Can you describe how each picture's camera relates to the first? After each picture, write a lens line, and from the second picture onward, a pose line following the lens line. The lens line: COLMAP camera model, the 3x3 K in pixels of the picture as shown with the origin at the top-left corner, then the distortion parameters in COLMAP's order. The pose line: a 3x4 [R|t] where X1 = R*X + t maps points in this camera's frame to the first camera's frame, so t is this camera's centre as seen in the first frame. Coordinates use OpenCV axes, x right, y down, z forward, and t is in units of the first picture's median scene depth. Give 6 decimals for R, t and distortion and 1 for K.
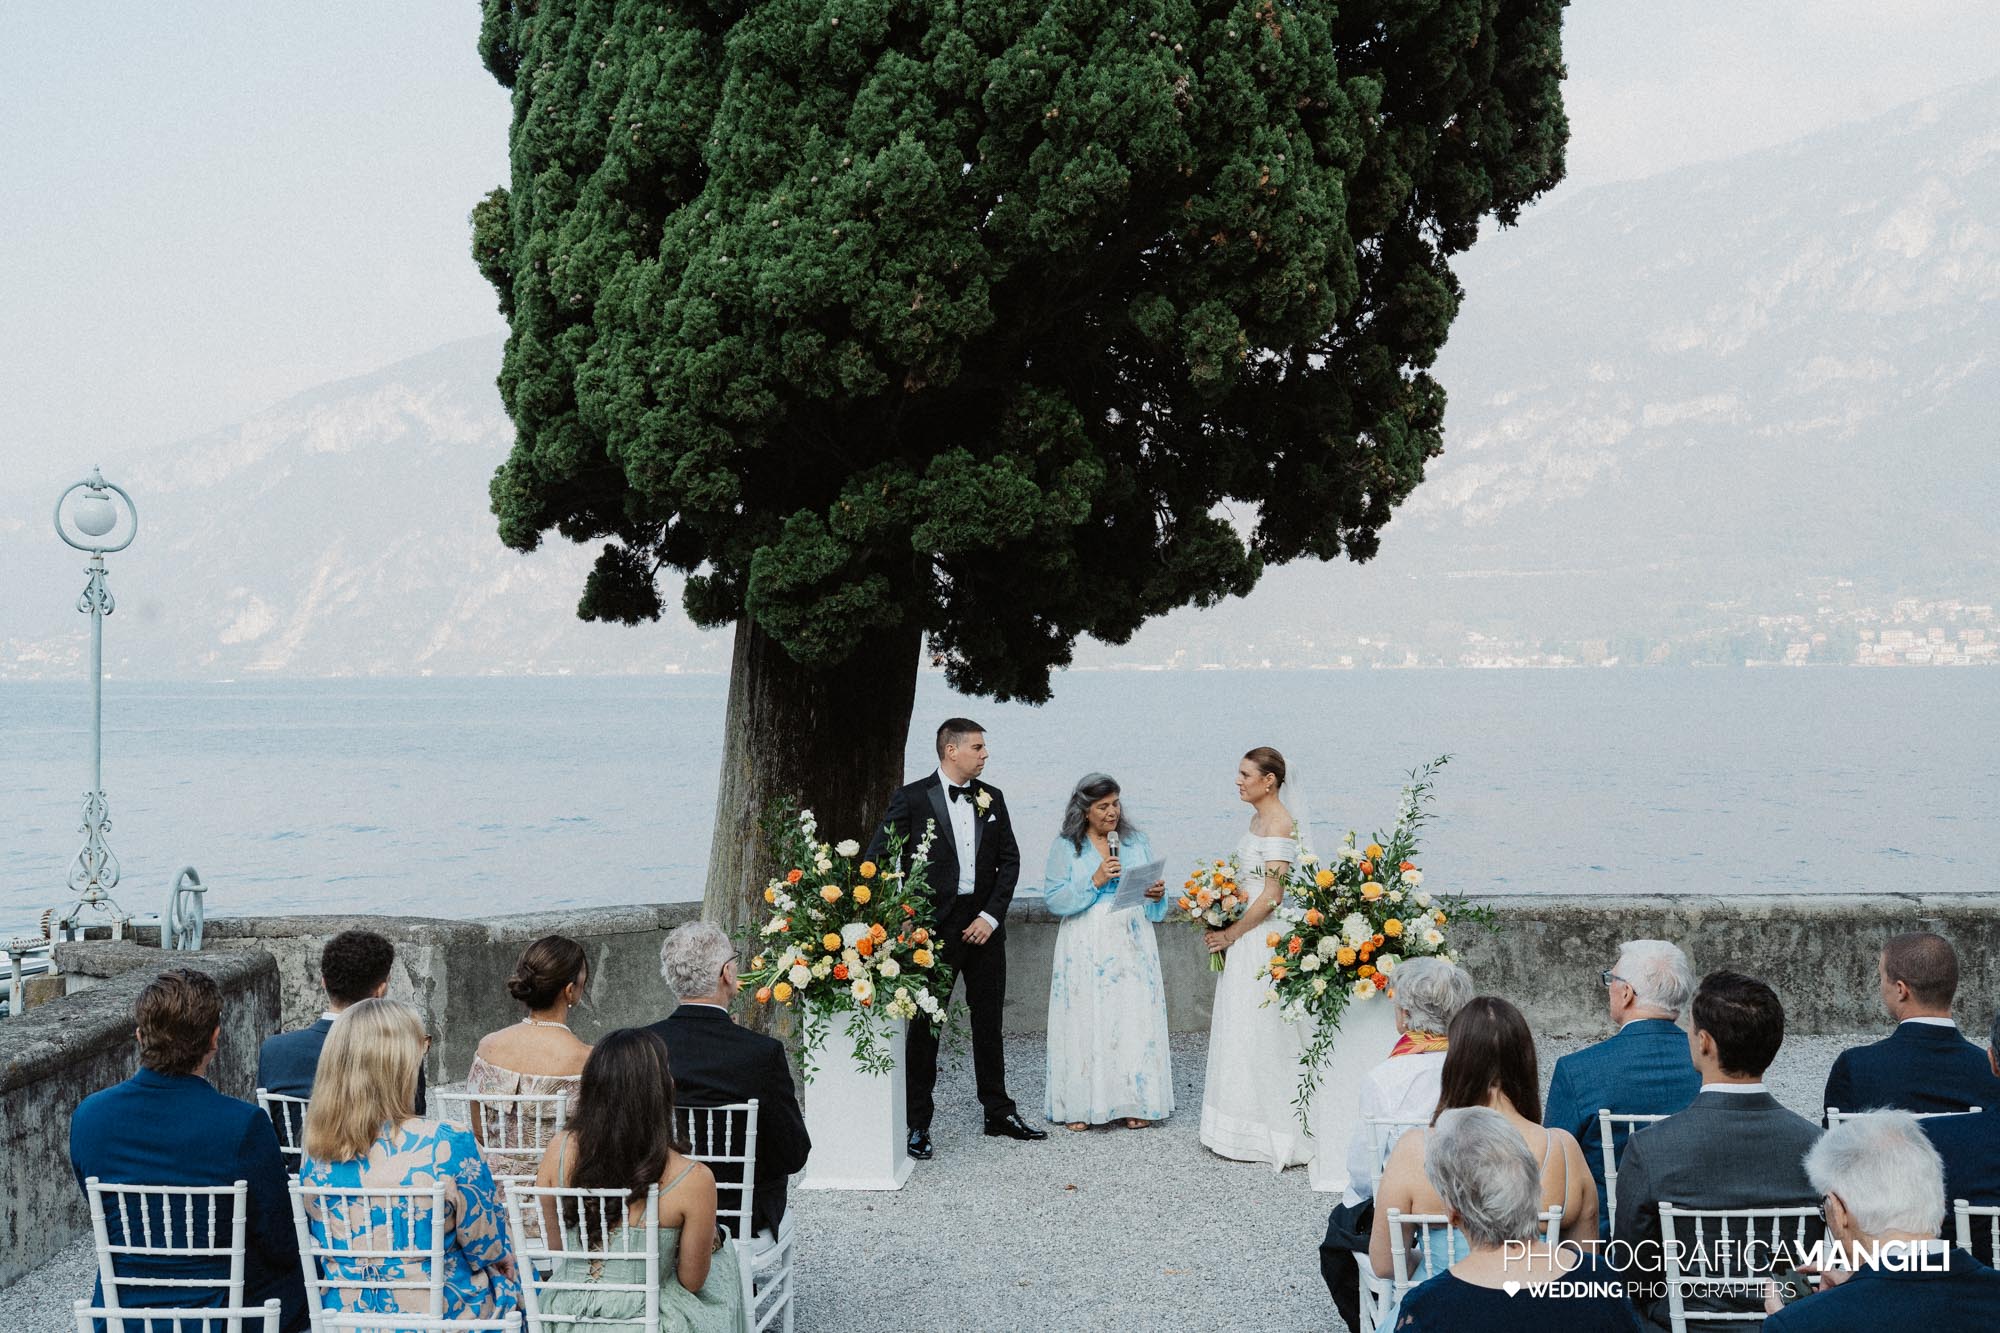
lens RADIAL K [[1989.9, 0, 1000.0], [0, 1989.9, 666.5], [0, 0, 1]] dist [-0.005132, 0.004308]
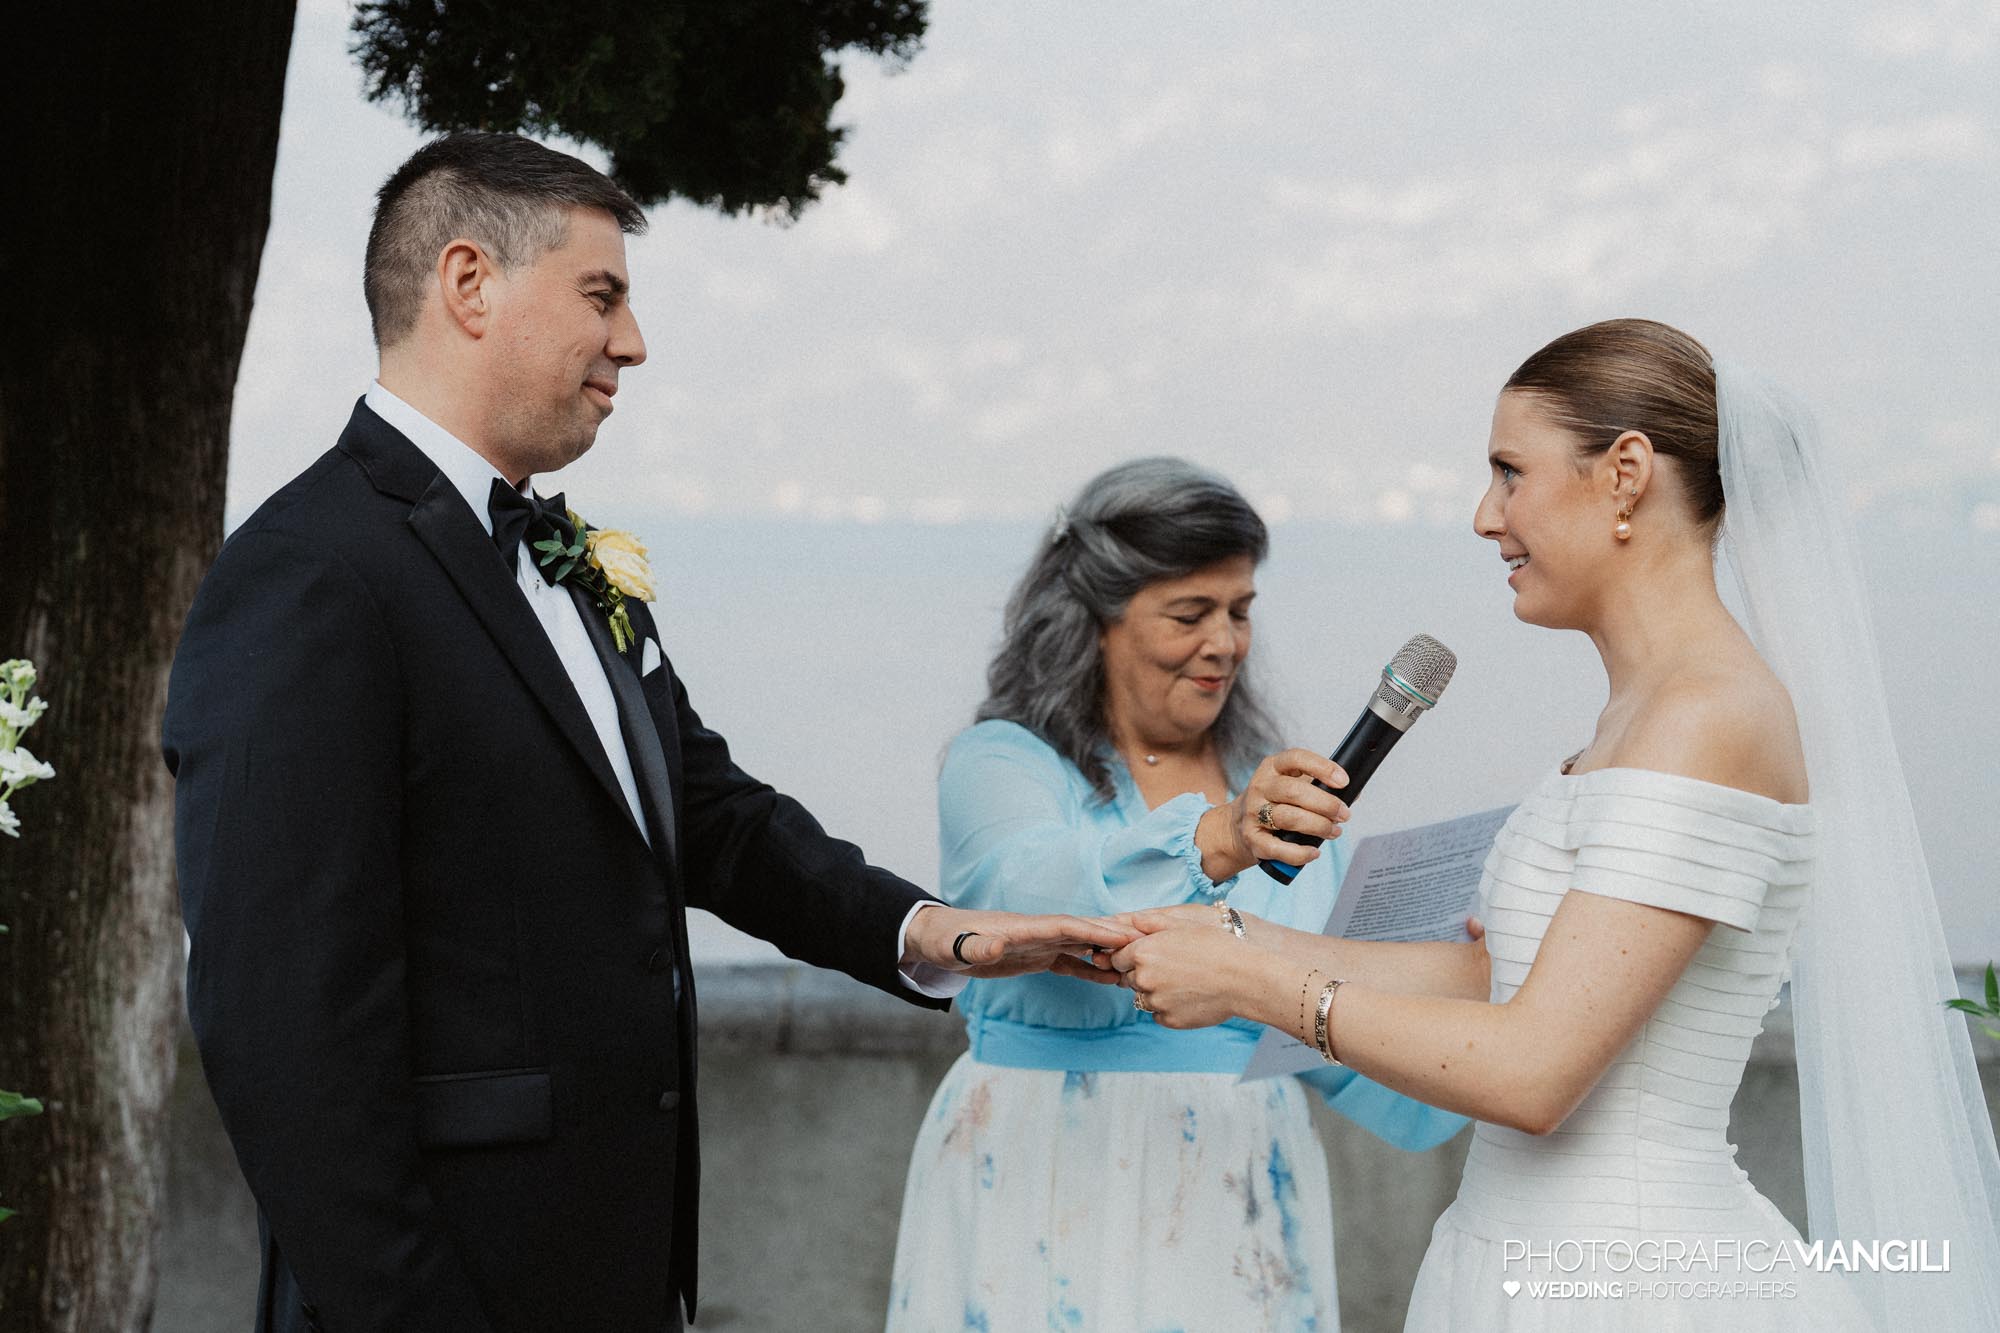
lens RADIAL K [[2909.2, 0, 1007.3], [0, 2909.2, 674.4], [0, 0, 1]] dist [-0.003481, 0.046397]
pose [[0.998980, 0.012689, 0.043327, 0.037156], [-0.015092, 0.998339, 0.055596, 0.063653], [-0.042550, -0.056193, 0.997513, 0.762616]]
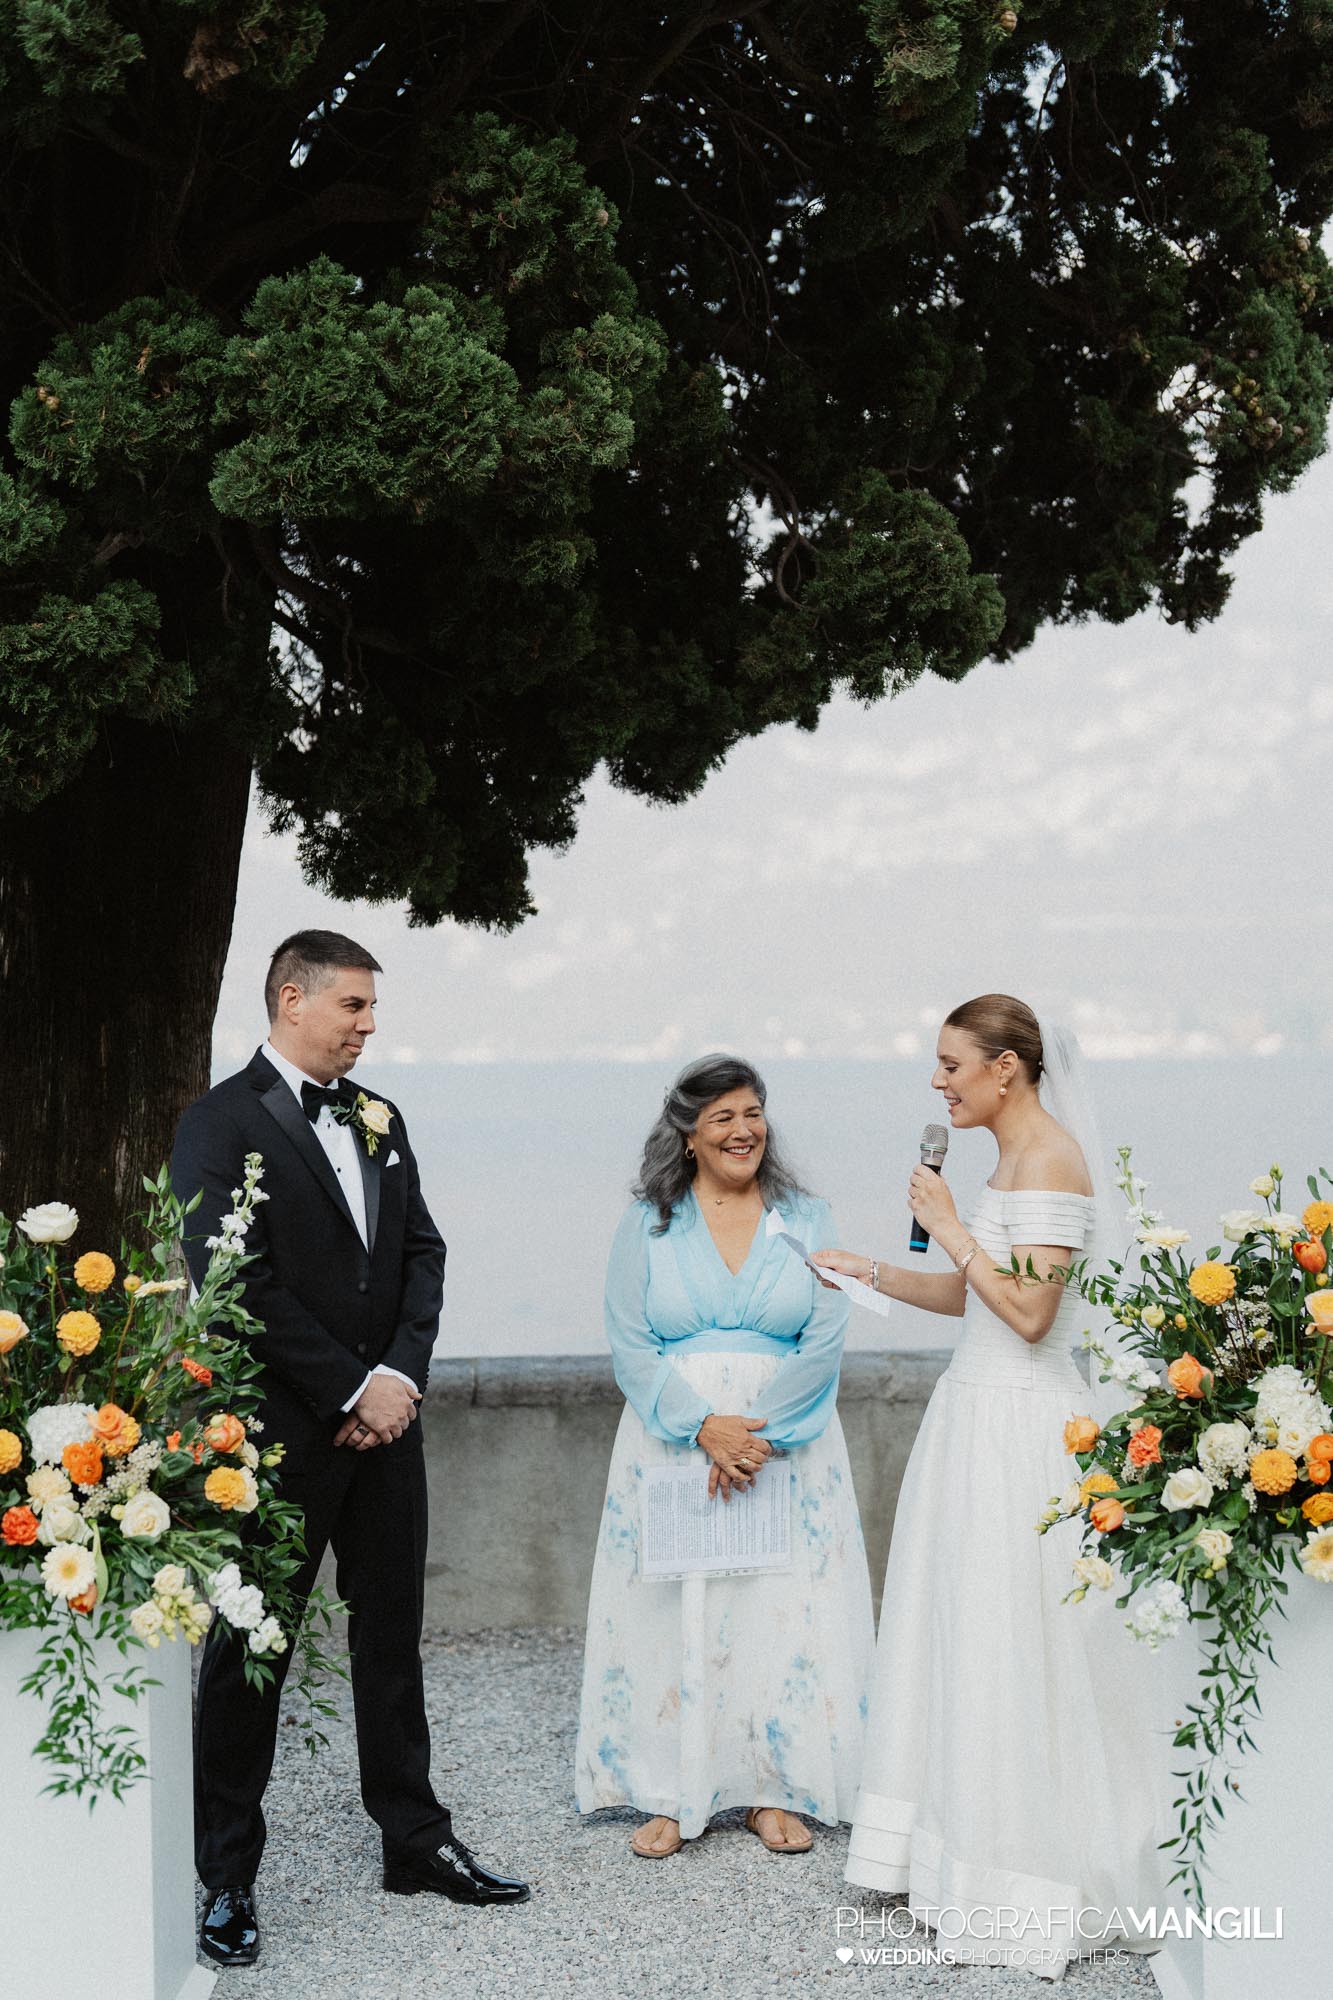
lens RADIAL K [[2798.1, 0, 655.1], [0, 2798.1, 1010.4], [0, 0, 1]] dist [-0.021168, 0.123448]
pose [[0.996420, 0.001081, 0.084531, -0.000606], [0.000251, 0.999876, -0.015740, 0.056433], [-0.084537, 0.015705, 0.996297, 0.411637]]
